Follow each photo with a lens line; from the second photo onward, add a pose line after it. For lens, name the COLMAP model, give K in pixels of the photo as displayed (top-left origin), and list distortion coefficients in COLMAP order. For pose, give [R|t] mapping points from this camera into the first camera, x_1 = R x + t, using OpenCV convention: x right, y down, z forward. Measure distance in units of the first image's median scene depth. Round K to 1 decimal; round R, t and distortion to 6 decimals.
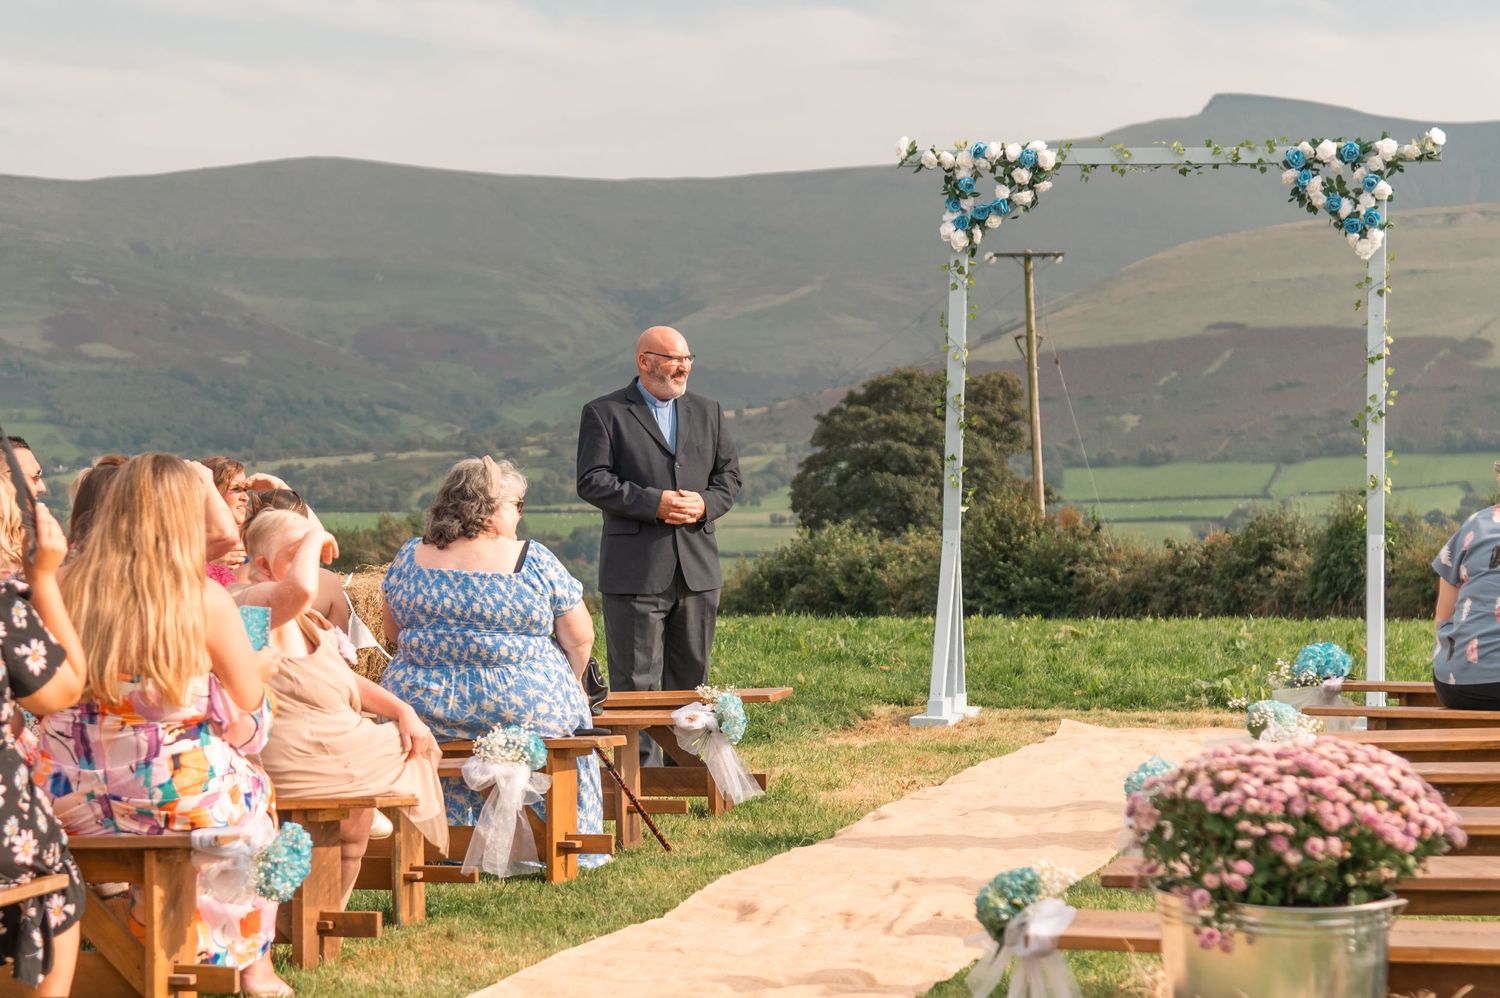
lens RADIAL K [[3271.5, 0, 750.7], [0, 3271.5, 497.6], [0, 0, 1]] dist [0.013893, 0.000000]
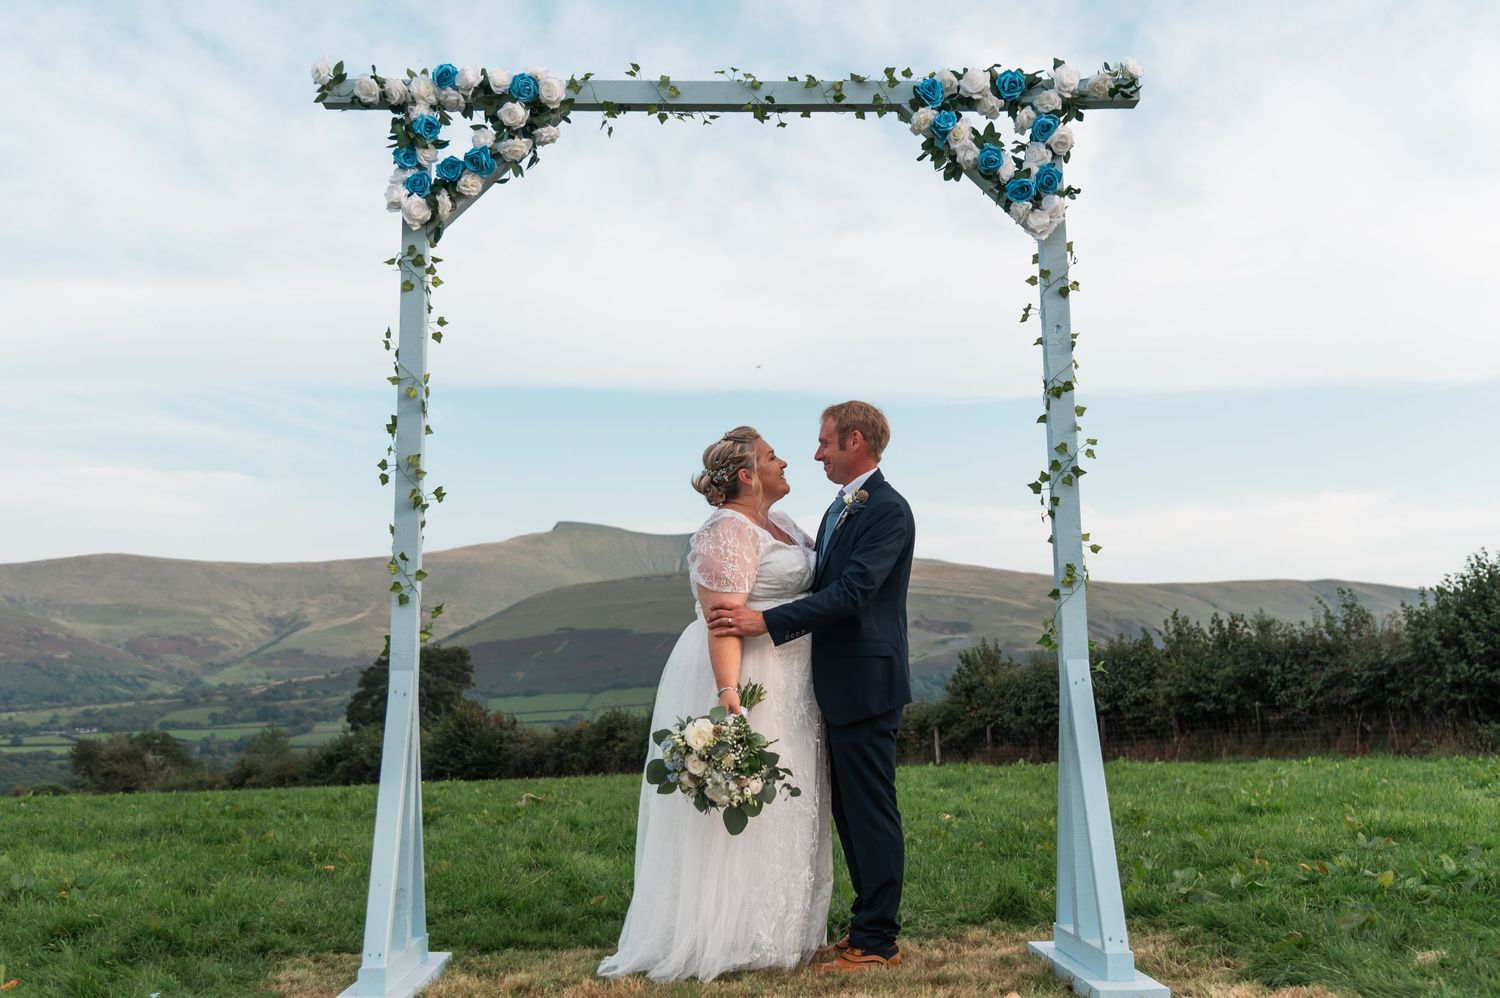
lens RADIAL K [[1567.6, 0, 747.8], [0, 1567.6, 495.8], [0, 0, 1]] dist [0.065800, 0.000000]
pose [[0.966824, 0.008103, 0.255317, 0.010229], [0.026569, 0.990886, -0.132057, 0.003830], [-0.254060, 0.134459, 0.957797, 0.147114]]
